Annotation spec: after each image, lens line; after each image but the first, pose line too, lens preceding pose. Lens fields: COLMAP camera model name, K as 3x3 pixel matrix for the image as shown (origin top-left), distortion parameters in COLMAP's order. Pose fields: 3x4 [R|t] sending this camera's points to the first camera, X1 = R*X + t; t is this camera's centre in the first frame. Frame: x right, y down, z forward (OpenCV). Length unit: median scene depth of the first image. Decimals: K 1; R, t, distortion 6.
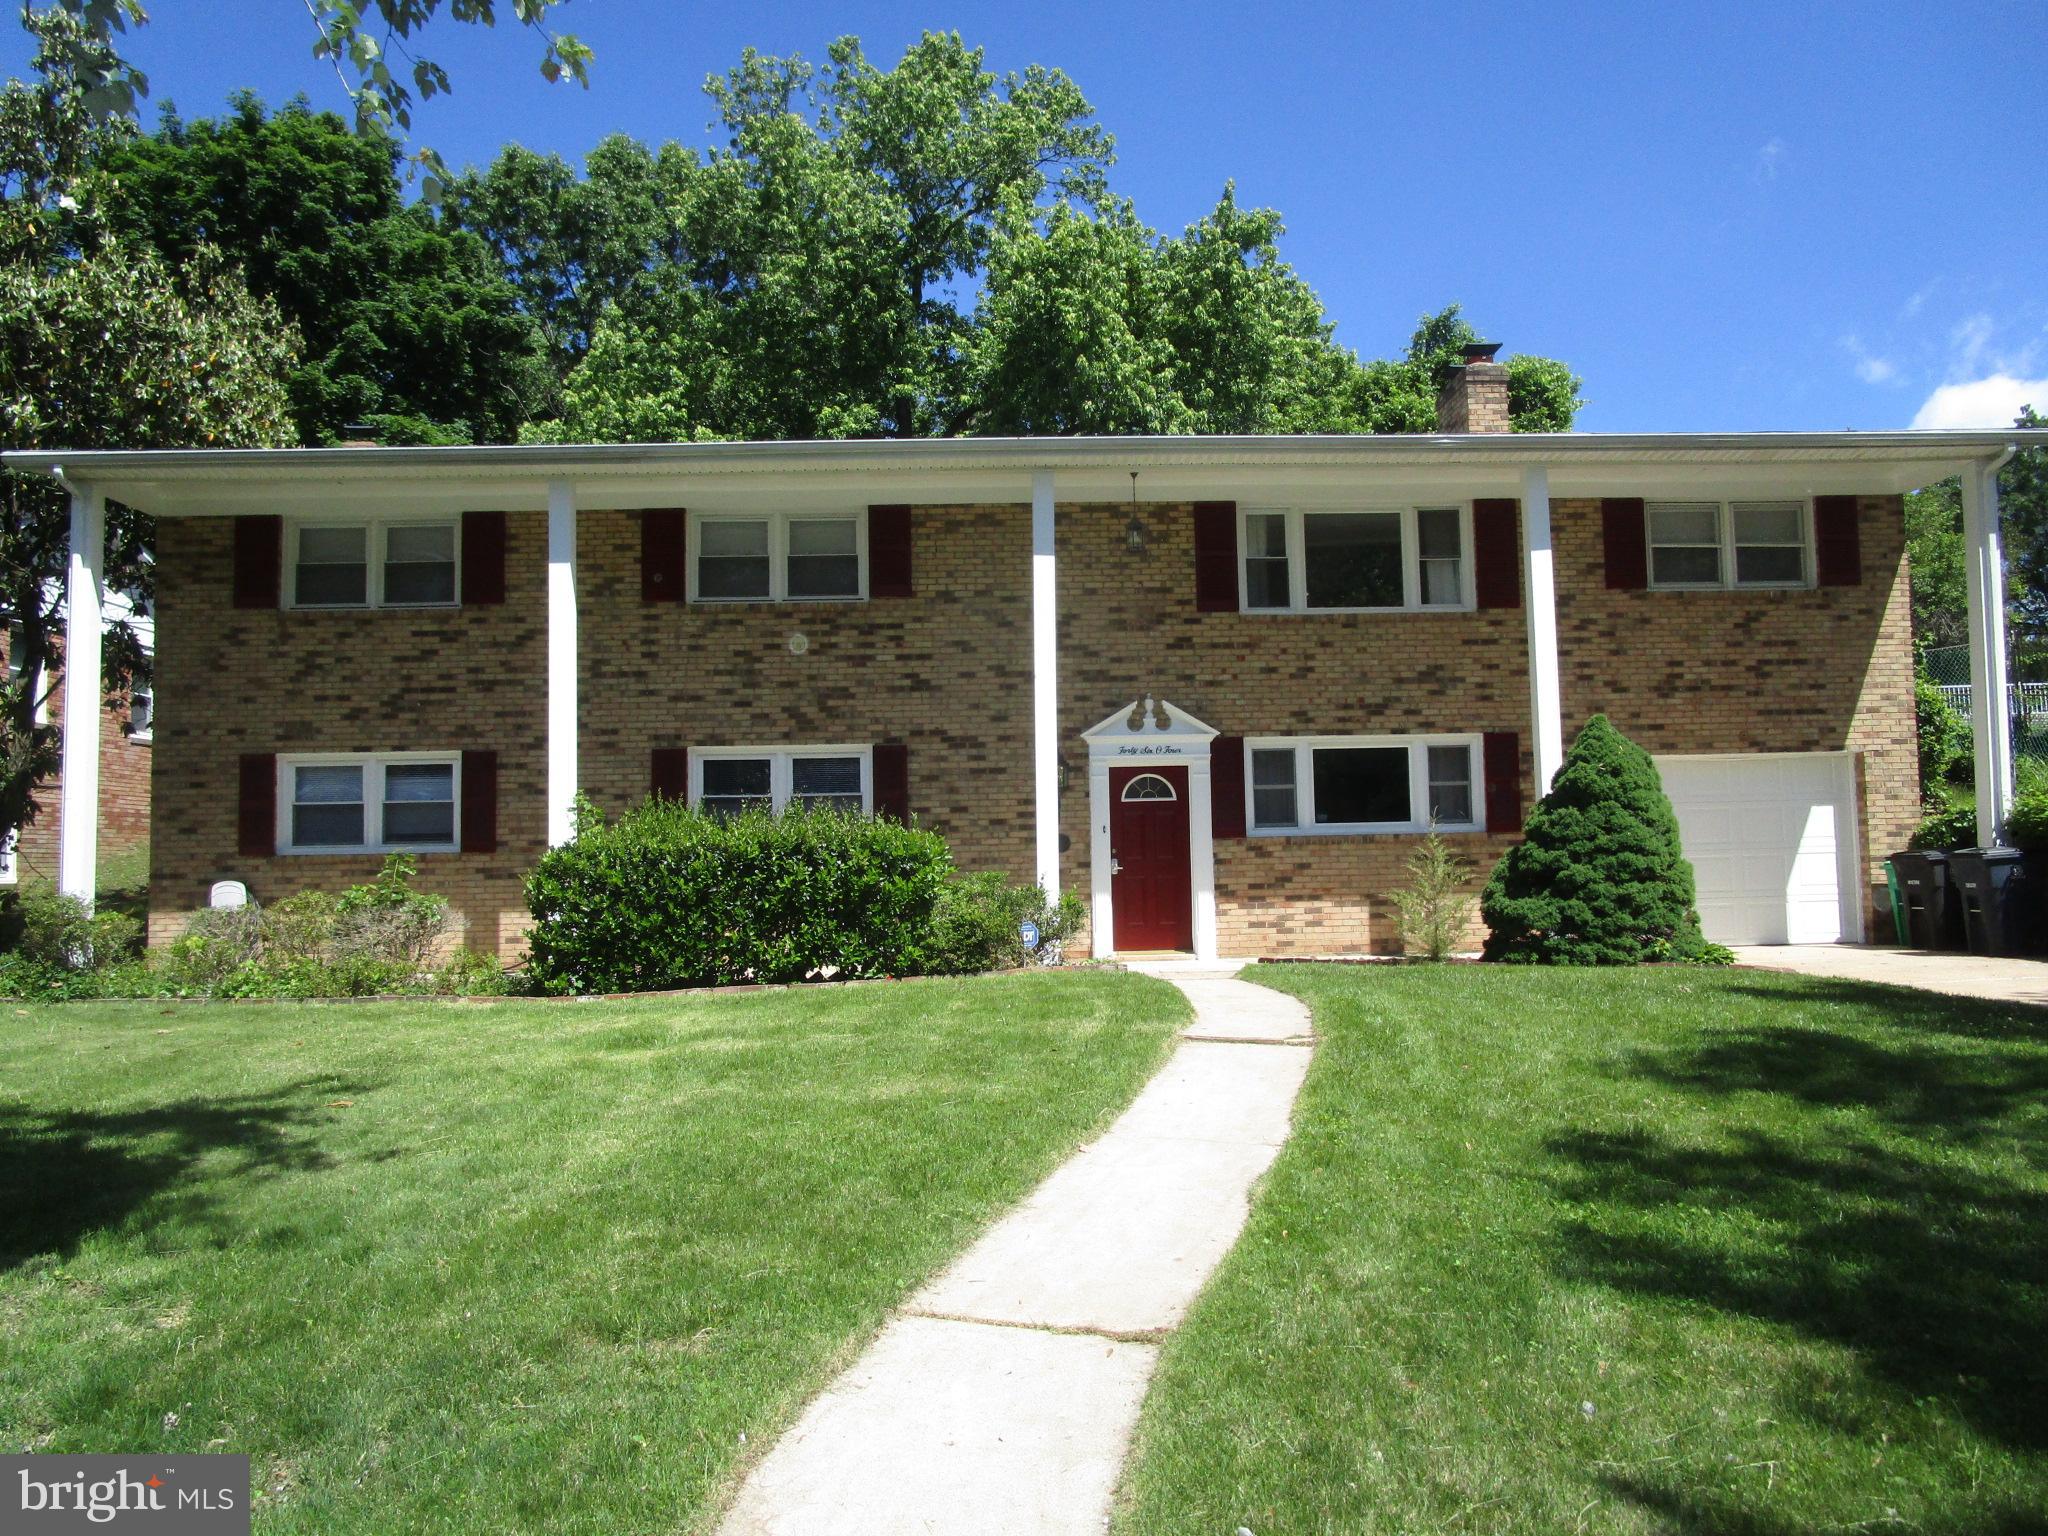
lens RADIAL K [[1450.4, 0, 1029.7], [0, 1450.4, 767.7], [0, 0, 1]] dist [-0.042636, 0.026196]
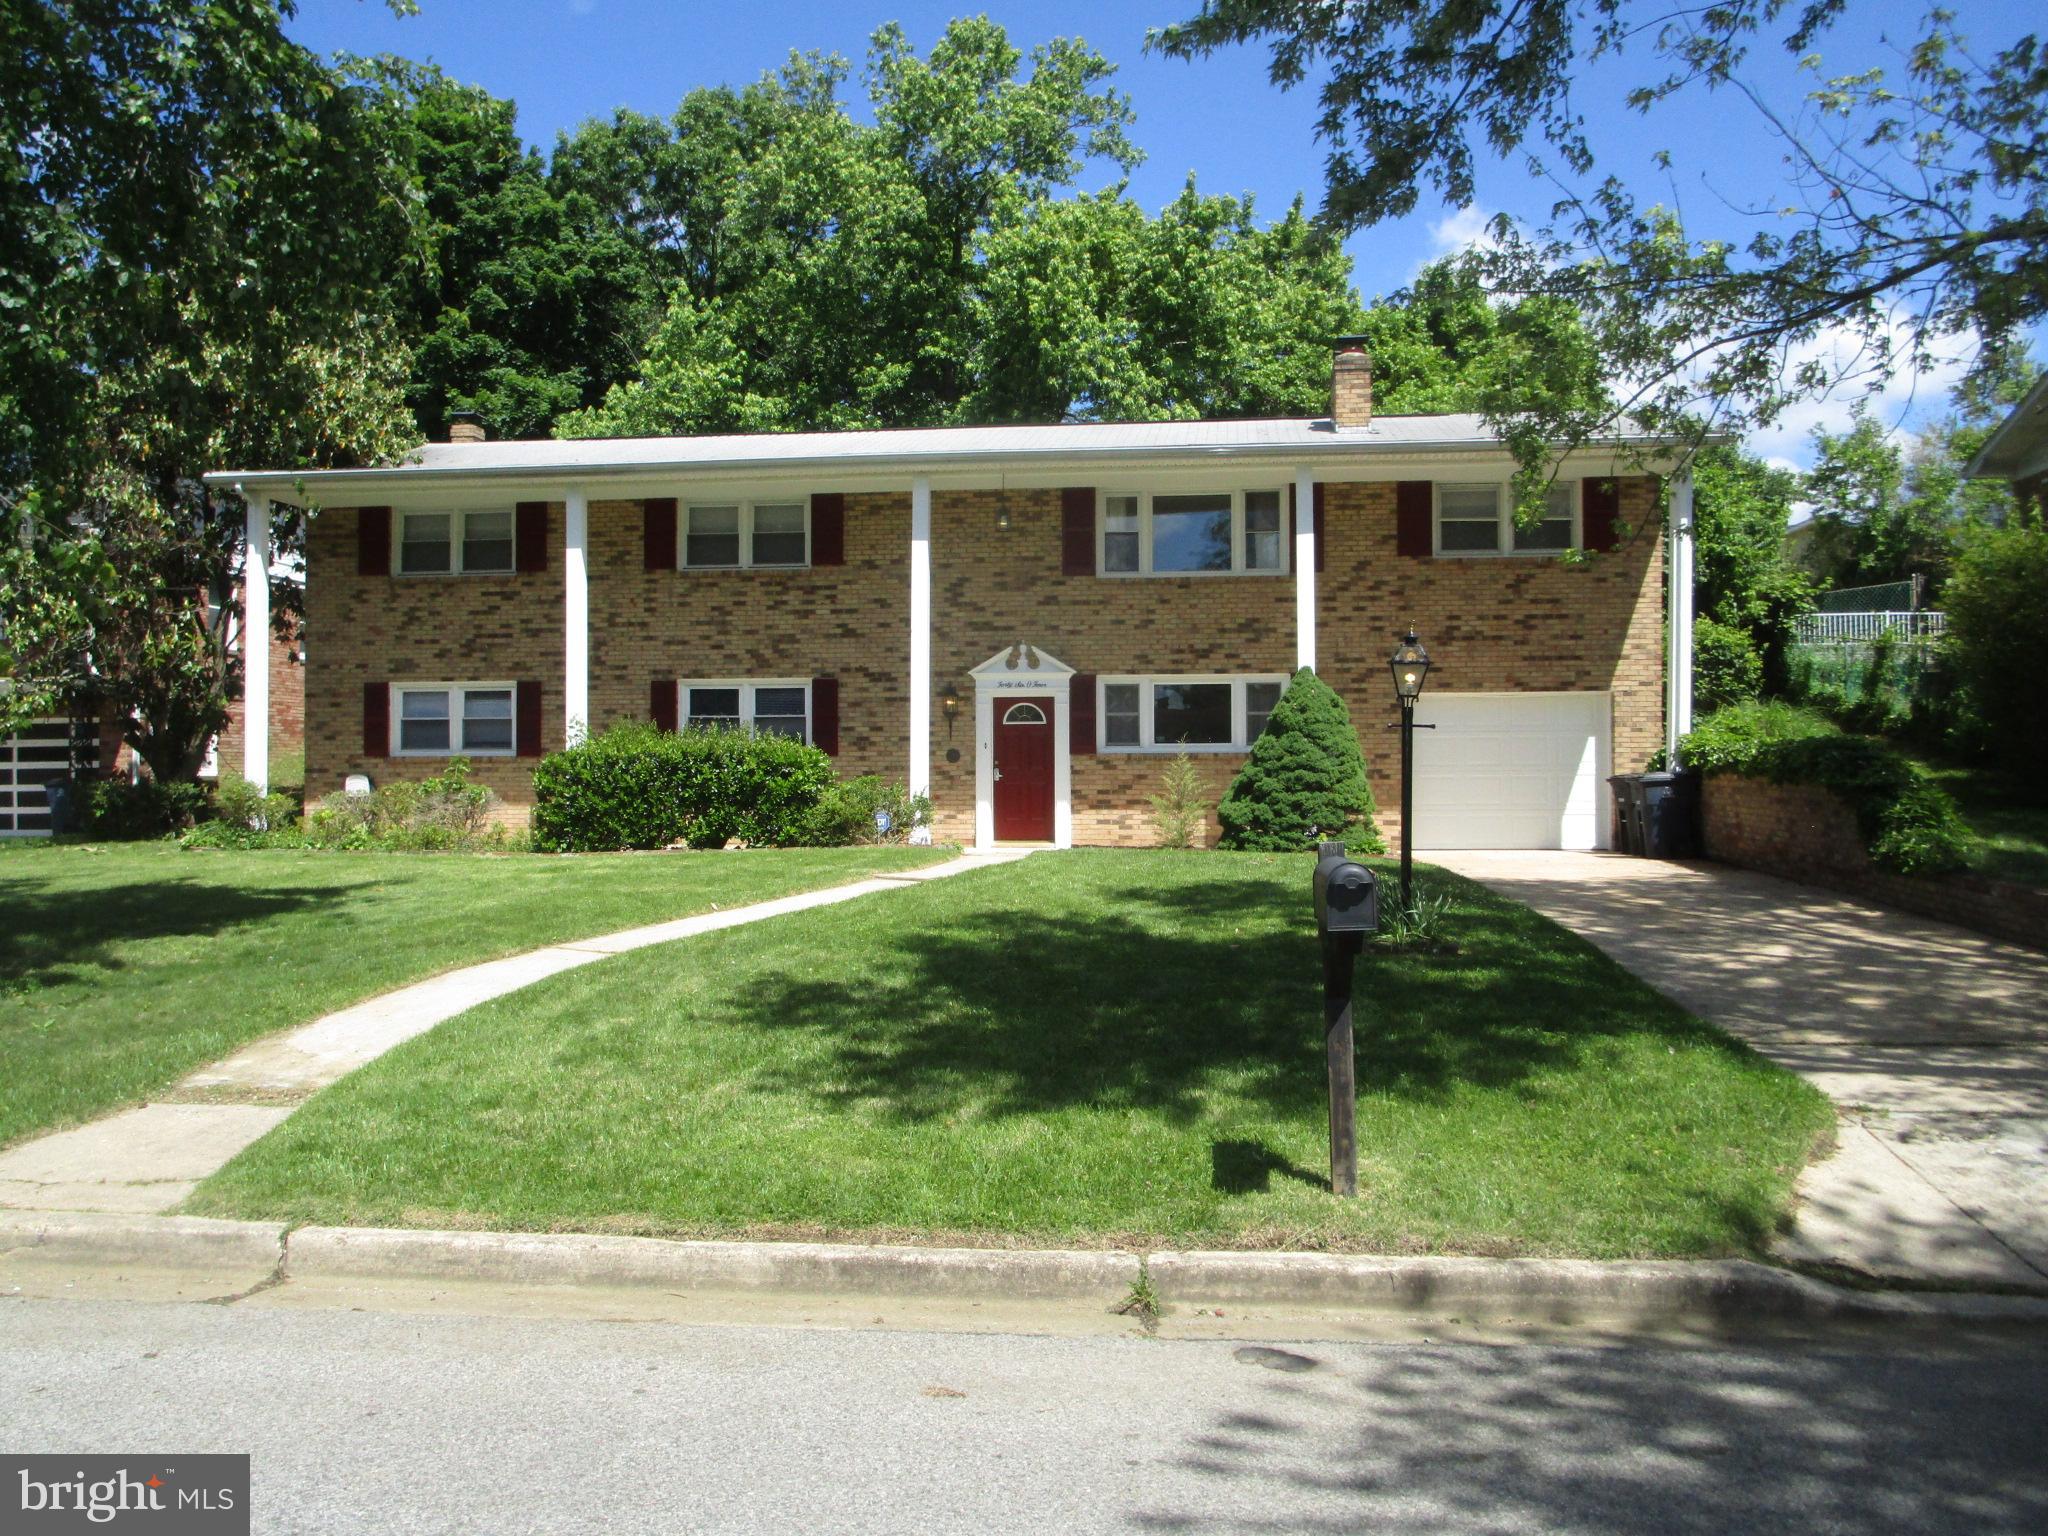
lens RADIAL K [[1631.6, 0, 1024.0], [0, 1631.6, 768.0], [0, 0, 1]] dist [-0.064804, 0.052870]
pose [[0.988532, 0.017251, -0.150026, 0.301401], [-0.008121, 0.998089, 0.061255, -0.026877], [0.150796, -0.059334, 0.986783, -0.427594]]
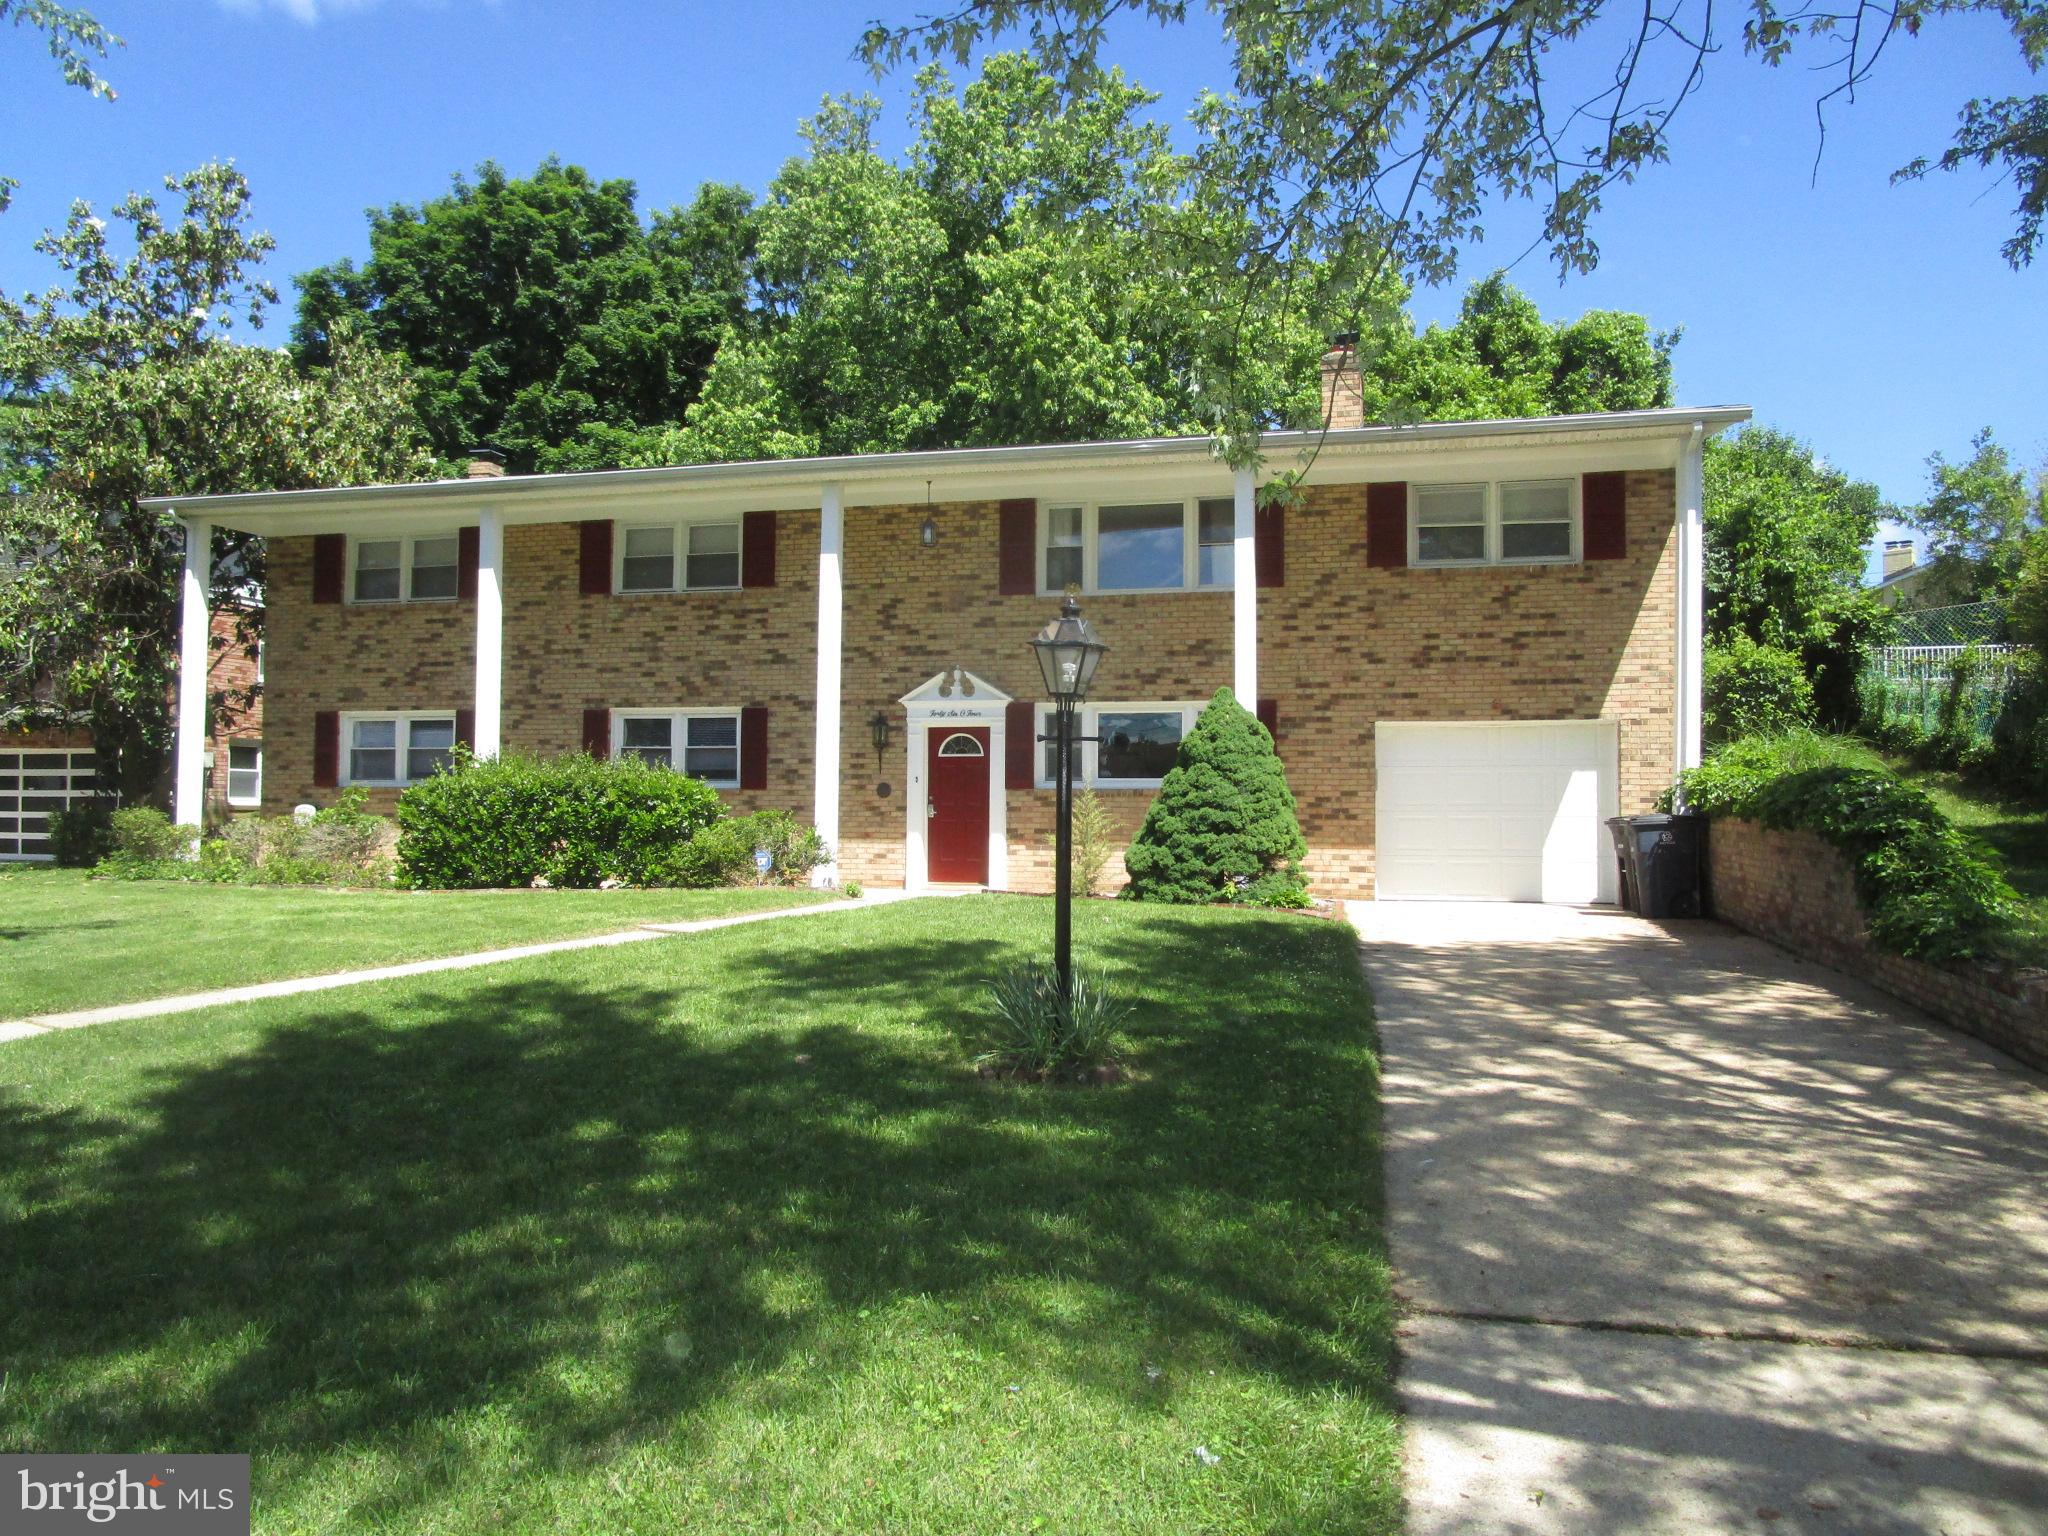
lens RADIAL K [[1450.4, 0, 1029.7], [0, 1450.4, 767.7], [0, 0, 1]] dist [-0.042636, 0.026196]
pose [[0.961185, 0.018125, -0.275307, 0.465898], [-0.008670, 0.999331, 0.035523, -0.010309], [0.275767, -0.031757, 0.960700, -0.120742]]
